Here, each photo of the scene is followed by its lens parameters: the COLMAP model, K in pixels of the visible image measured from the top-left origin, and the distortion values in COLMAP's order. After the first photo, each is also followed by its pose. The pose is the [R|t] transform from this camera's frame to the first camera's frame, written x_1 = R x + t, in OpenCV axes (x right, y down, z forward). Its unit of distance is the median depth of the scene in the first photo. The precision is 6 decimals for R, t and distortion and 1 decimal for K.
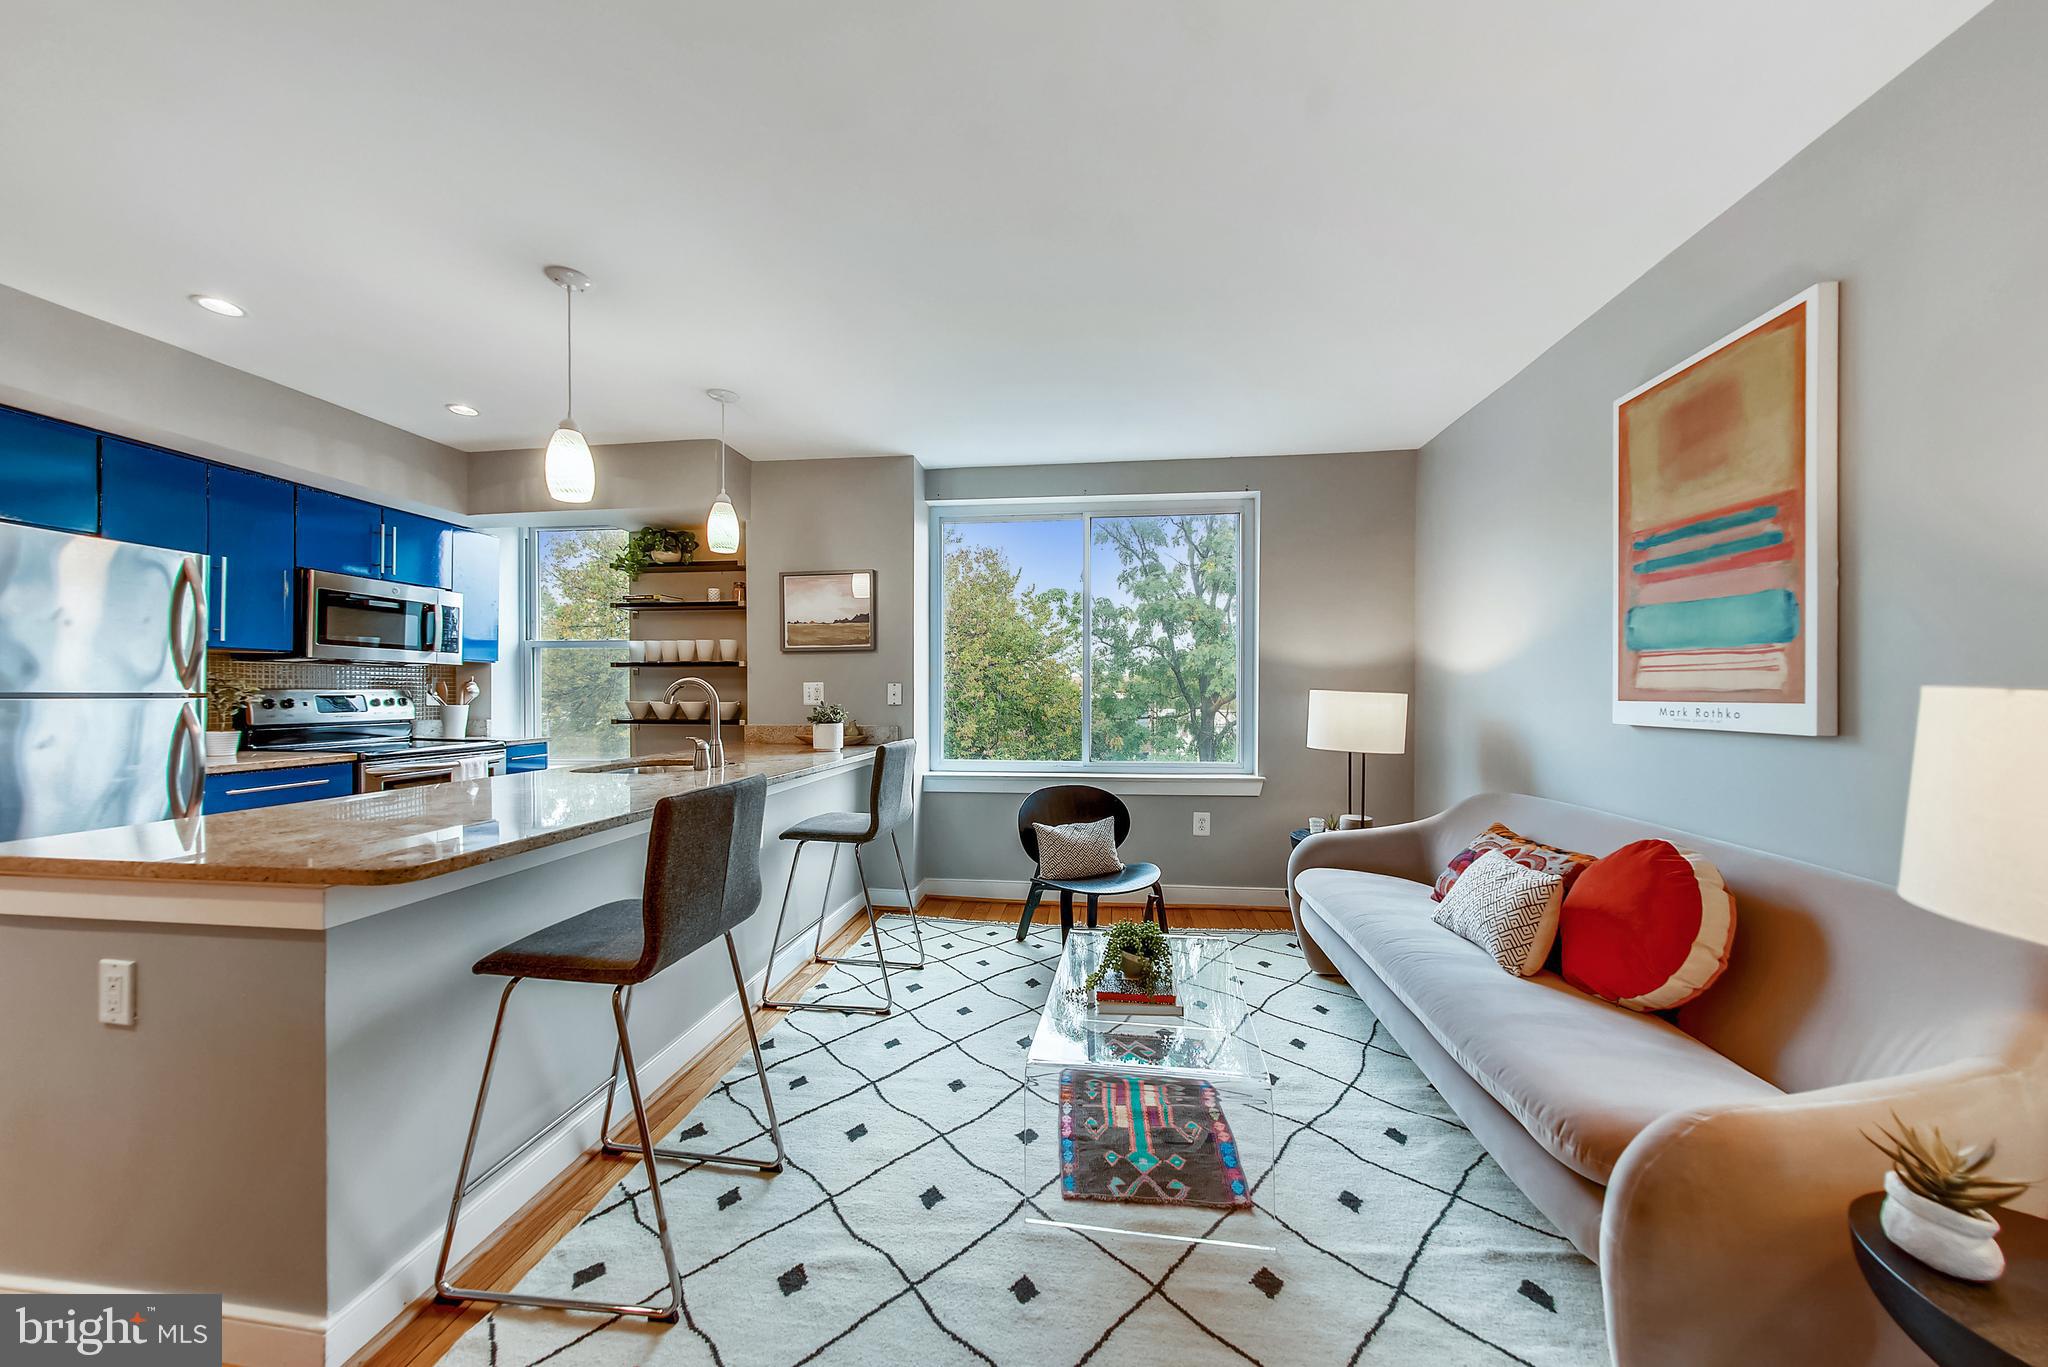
lens RADIAL K [[694.1, 0, 1028.6], [0, 694.1, 697.1], [0, 0, 1]] dist [0.004217, 0.000130]
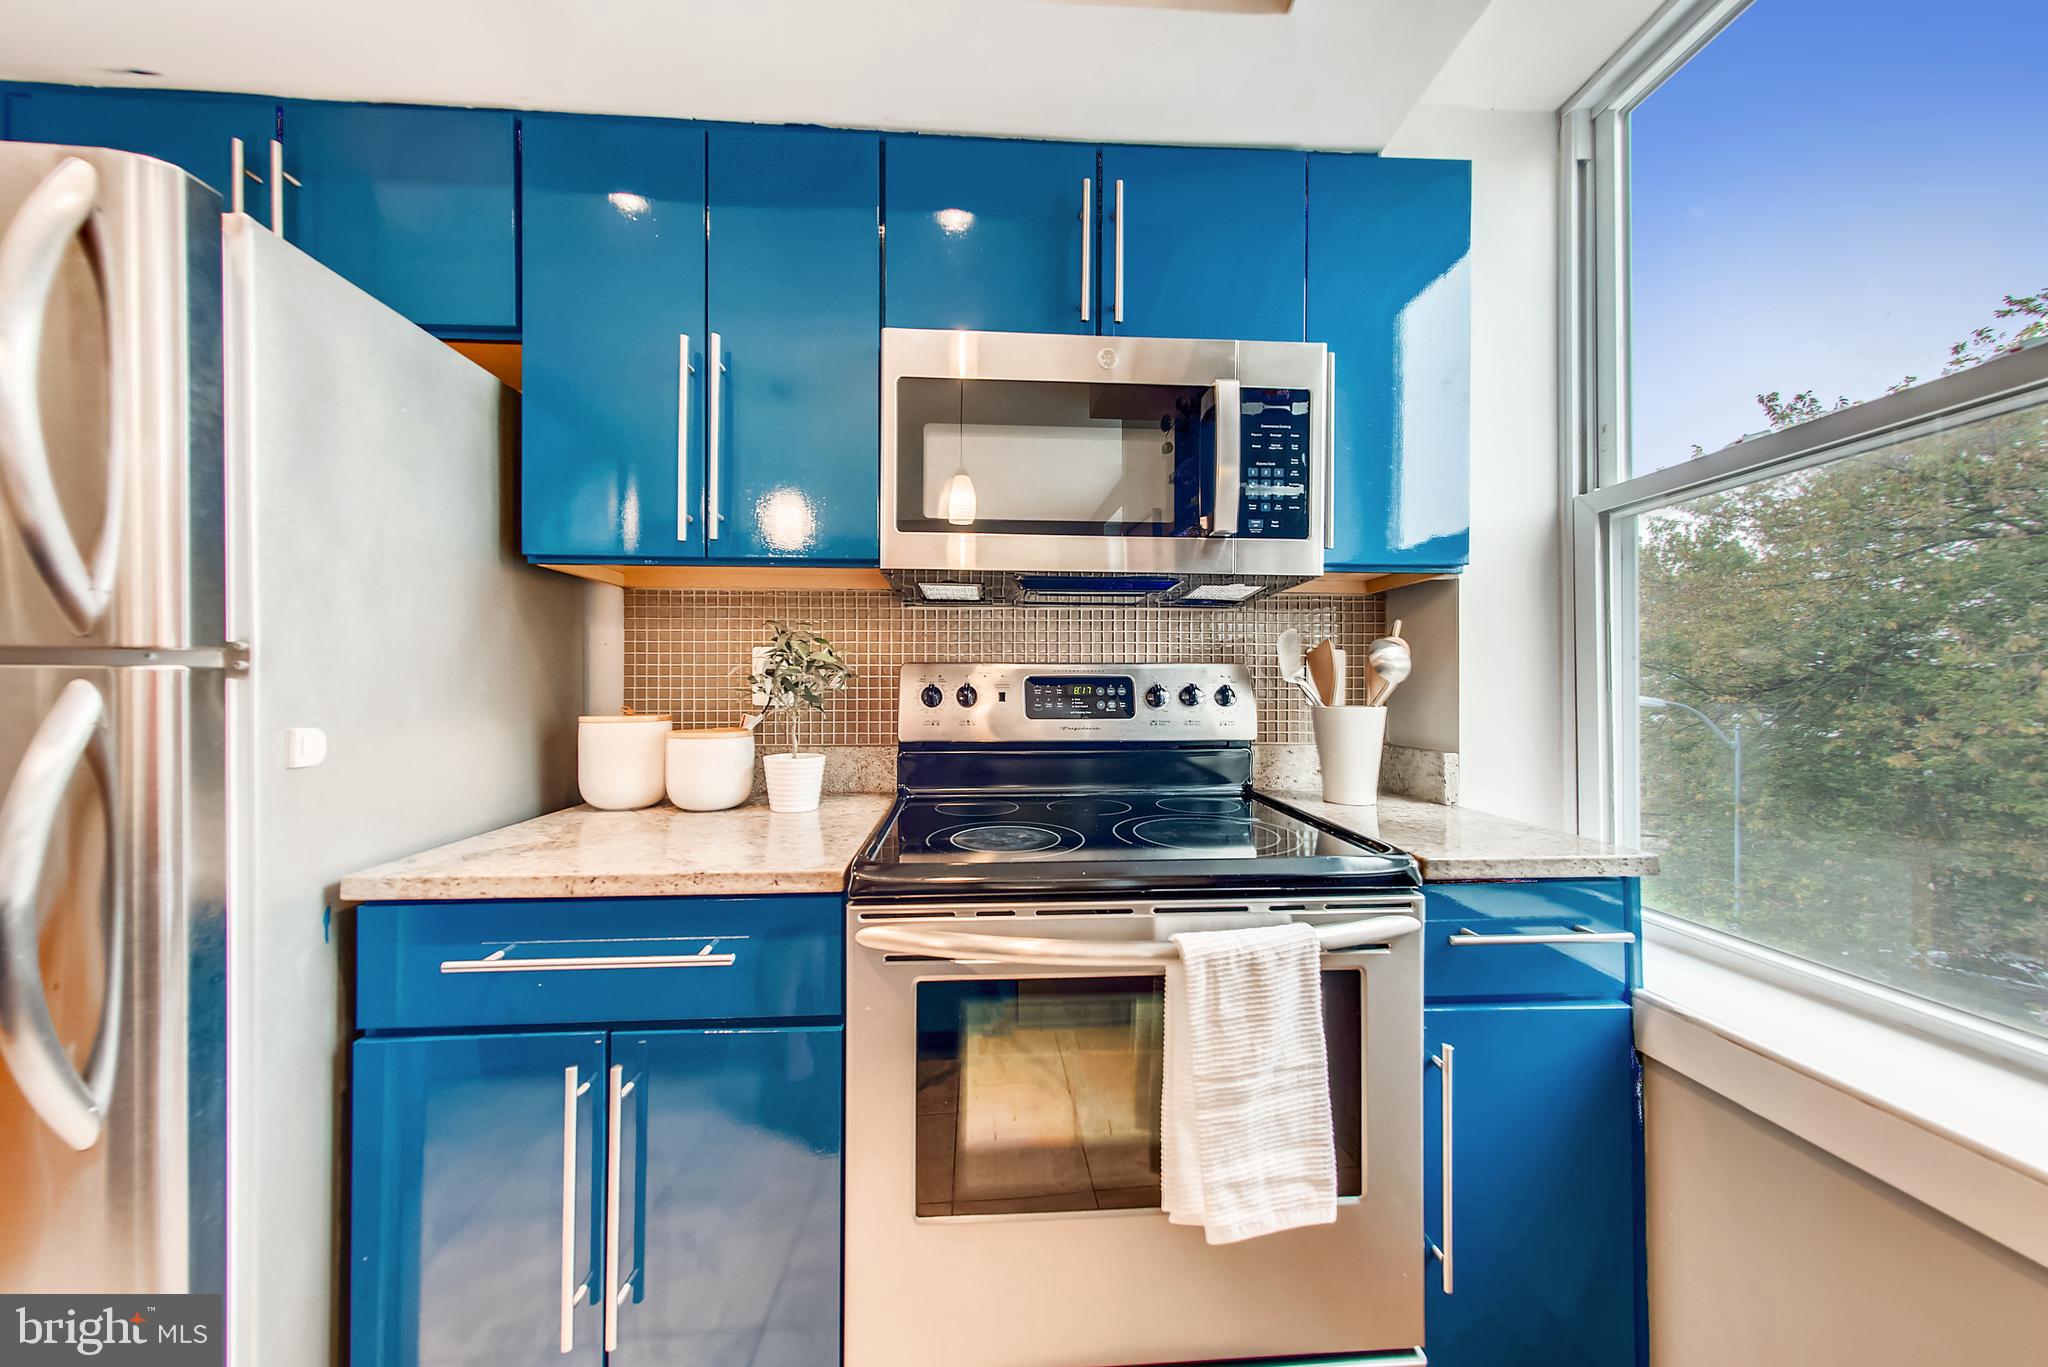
lens RADIAL K [[694.1, 0, 1021.2], [0, 694.1, 684.9], [0, 0, 1]] dist [0.004217, 0.000130]
pose [[0.160546, -0.011637, -0.986960, -0.644711], [-0.006193, 0.999899, -0.012797, 0.008261], [0.987009, 0.008167, 0.160457, 0.989278]]
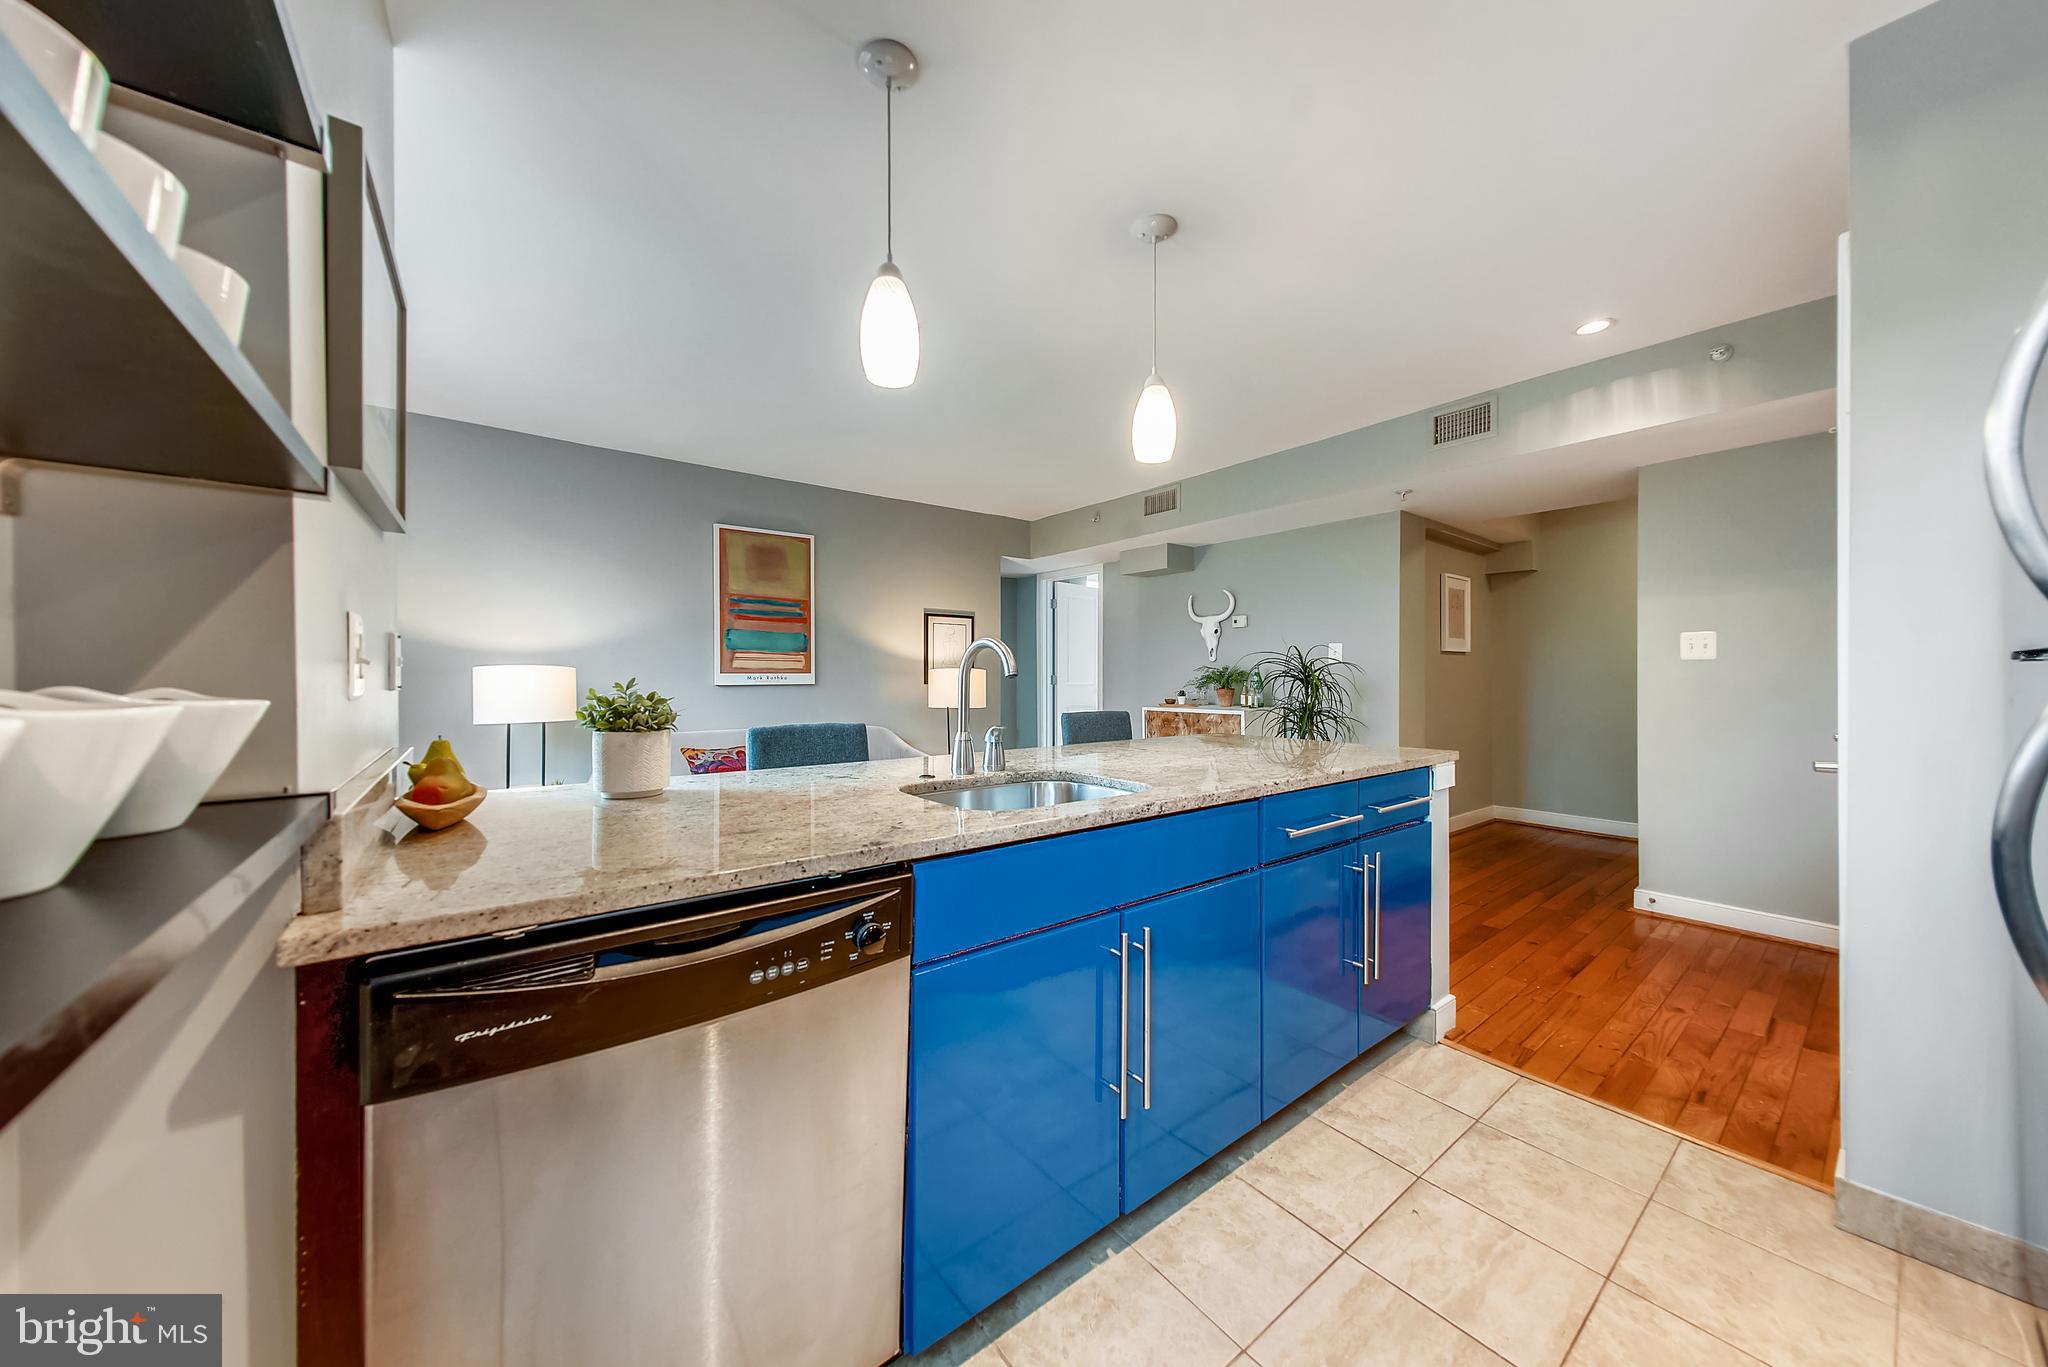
lens RADIAL K [[694.1, 0, 1029.4], [0, 694.1, 679.5], [0, 0, 1]] dist [0.004217, 0.000130]
pose [[-0.707226, -0.003144, 0.706980, -0.810677], [0.006721, 0.999915, 0.011170, 0.004182], [-0.706955, 0.012651, -0.707145, 1.200900]]
